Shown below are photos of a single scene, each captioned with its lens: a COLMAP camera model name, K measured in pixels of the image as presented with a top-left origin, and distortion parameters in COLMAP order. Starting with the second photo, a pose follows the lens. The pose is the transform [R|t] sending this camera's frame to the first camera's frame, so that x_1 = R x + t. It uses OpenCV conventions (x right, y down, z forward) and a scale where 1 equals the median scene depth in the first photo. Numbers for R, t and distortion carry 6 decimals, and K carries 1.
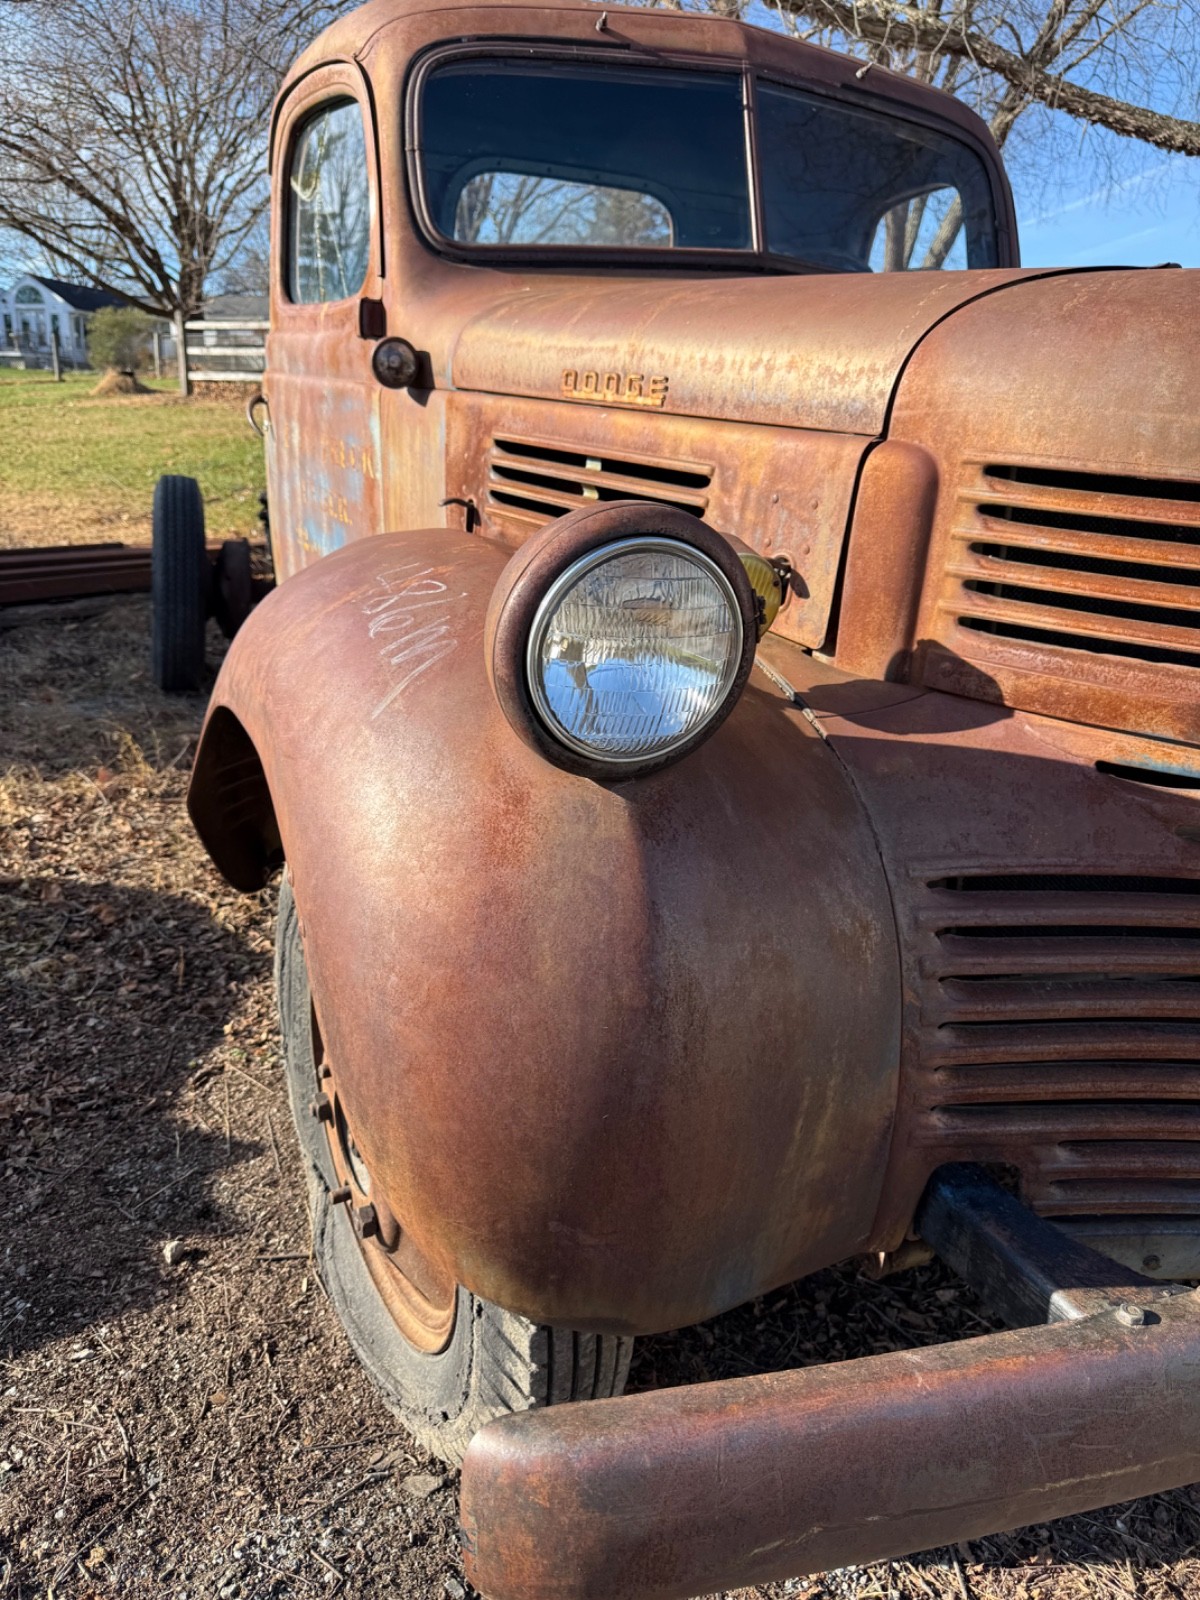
lens RADIAL K [[1141.7, 0, 593.5], [0, 1141.7, 833.9], [0, 0, 1]] dist [0.030810, -0.048864]
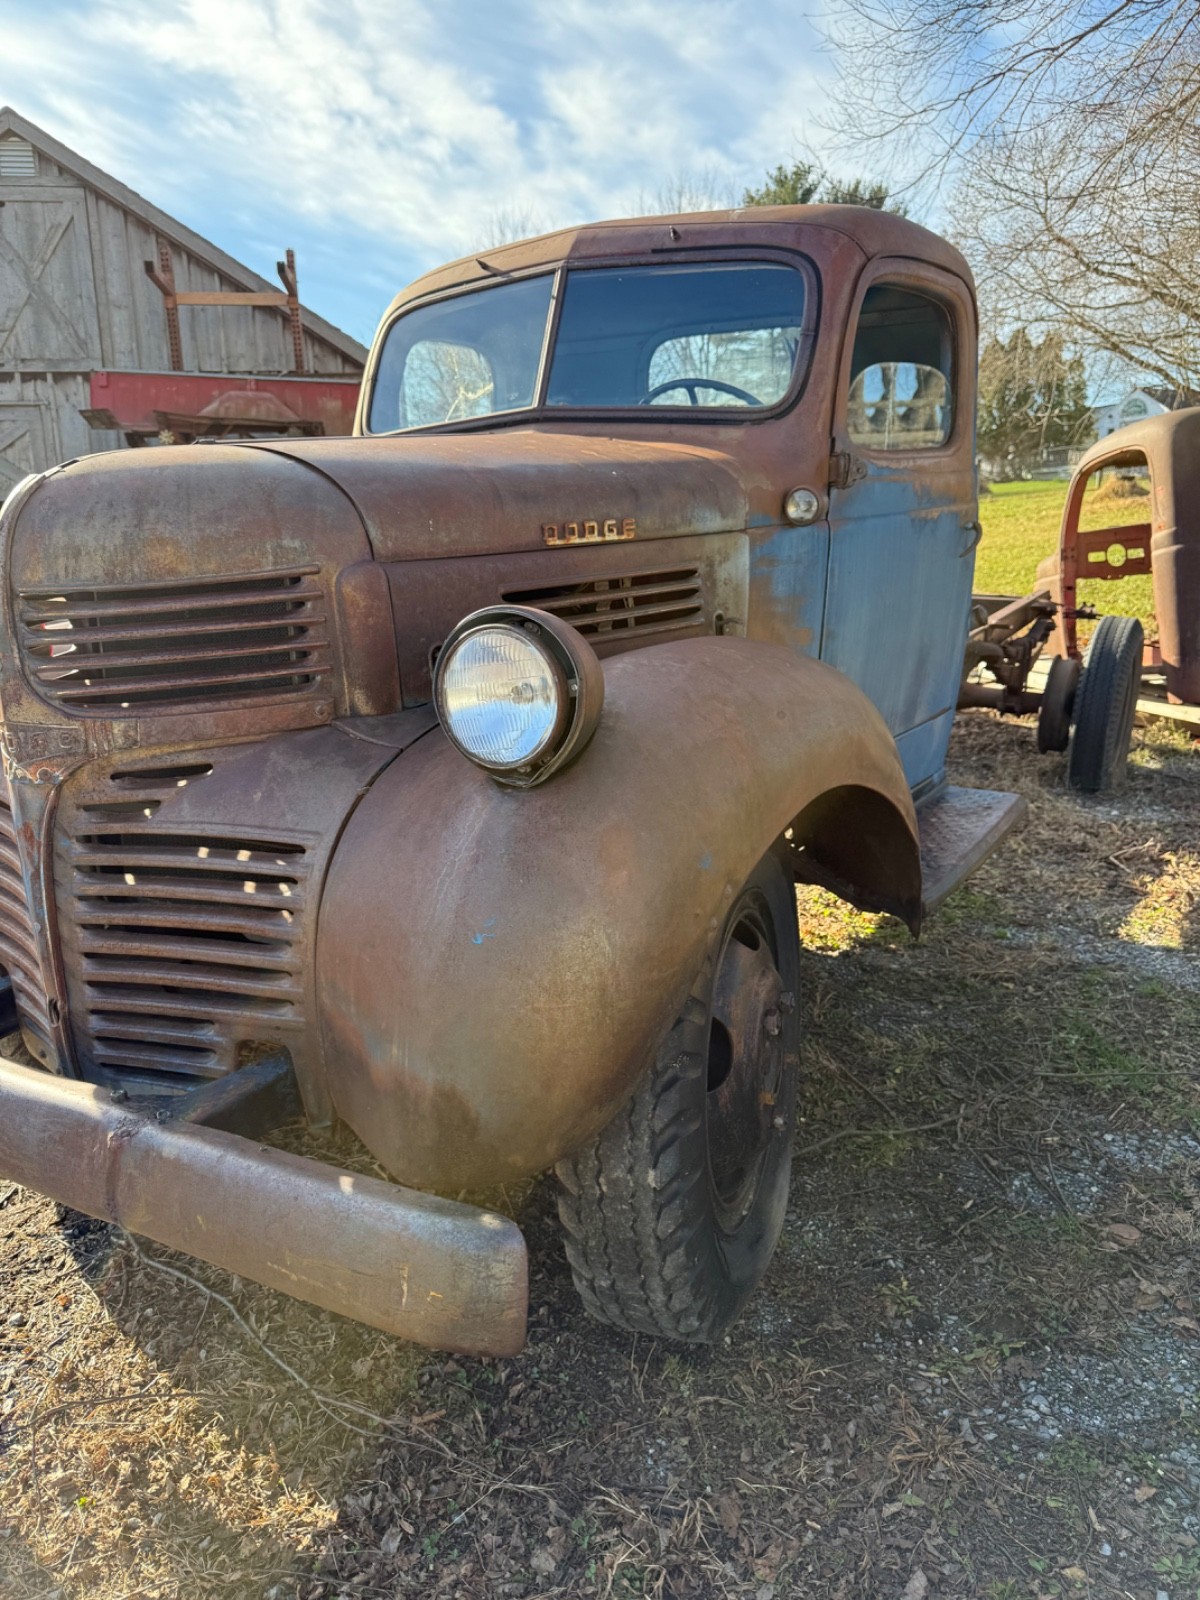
lens RADIAL K [[1141.7, 0, 593.5], [0, 1141.7, 833.9], [0, 0, 1]] dist [0.030810, -0.048864]
pose [[0.640618, 0.143442, -0.754343, 2.119086], [-0.205087, 0.978671, 0.011931, -0.110590], [0.739965, 0.147063, 0.656372, 0.468909]]
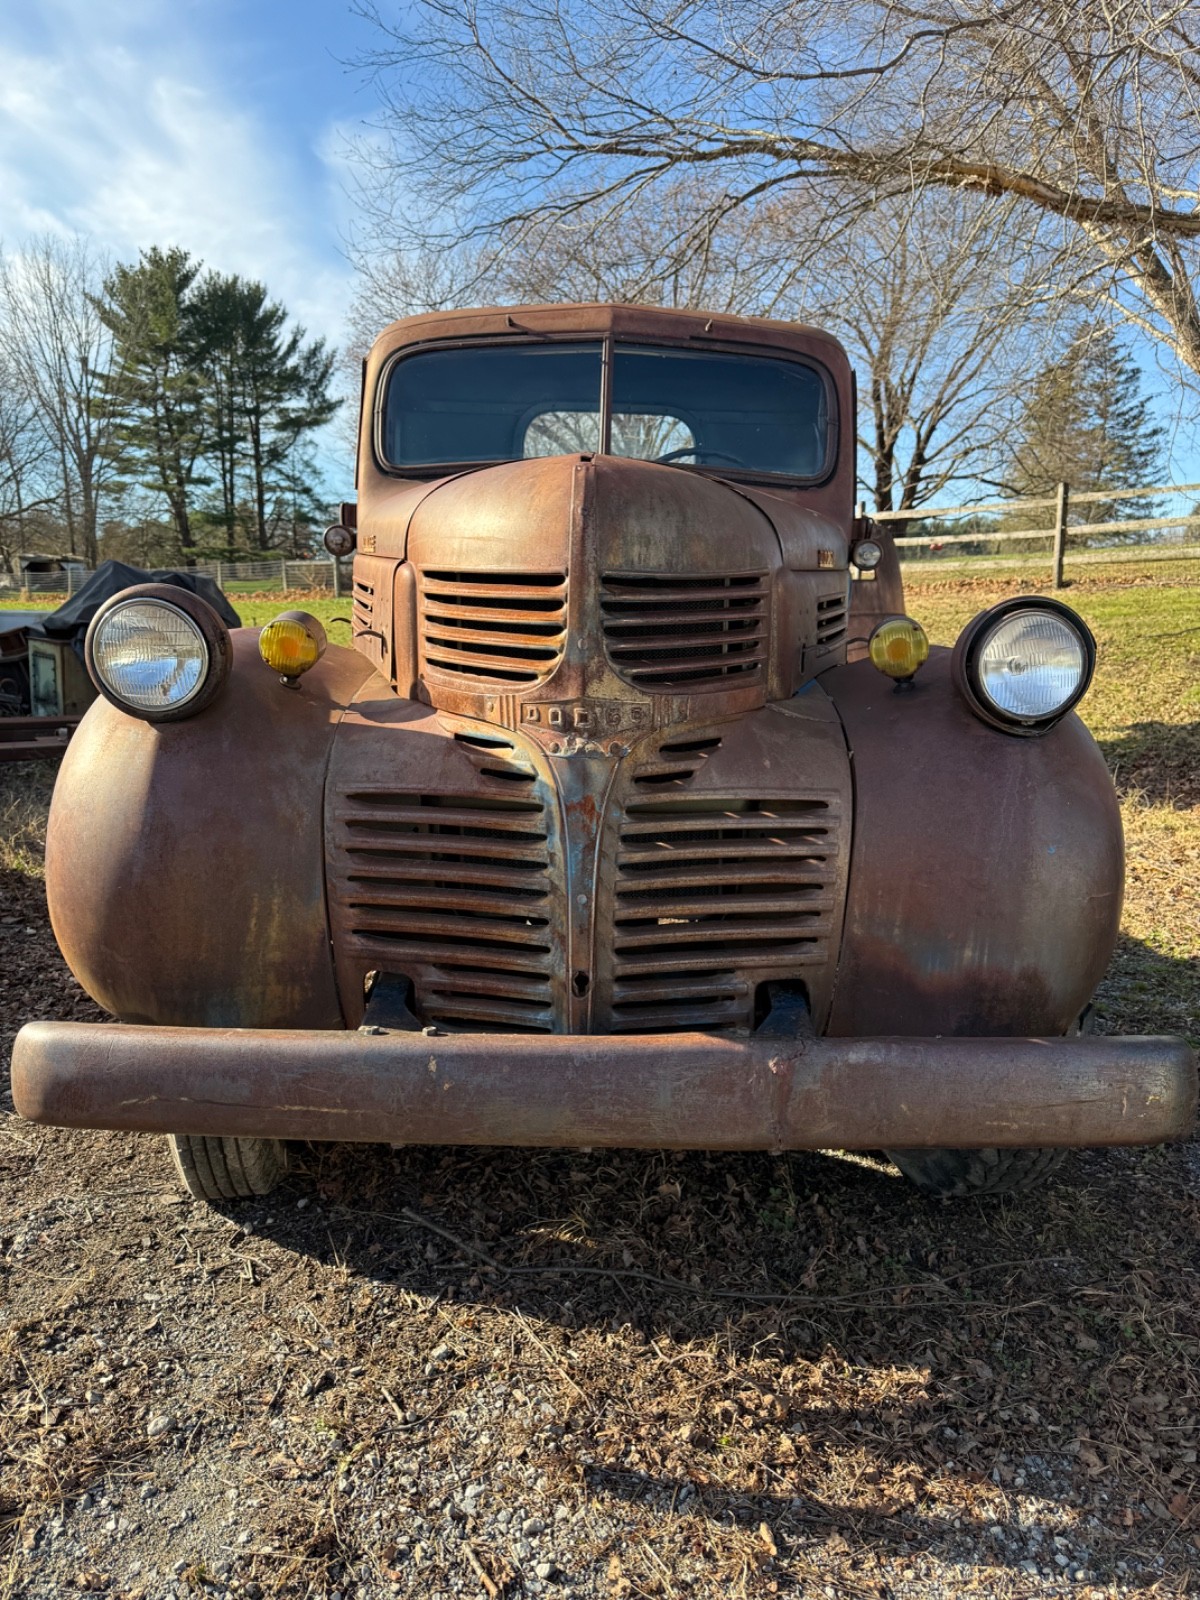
lens RADIAL K [[1123.5, 0, 616.9], [0, 1123.5, 833.7], [0, 0, 1]] dist [0.075226, -0.079725]
pose [[0.939964, 0.037852, -0.339169, 1.145998], [-0.089362, 0.986453, -0.137567, 0.271074], [0.329367, 0.159617, 0.930613, -0.426418]]
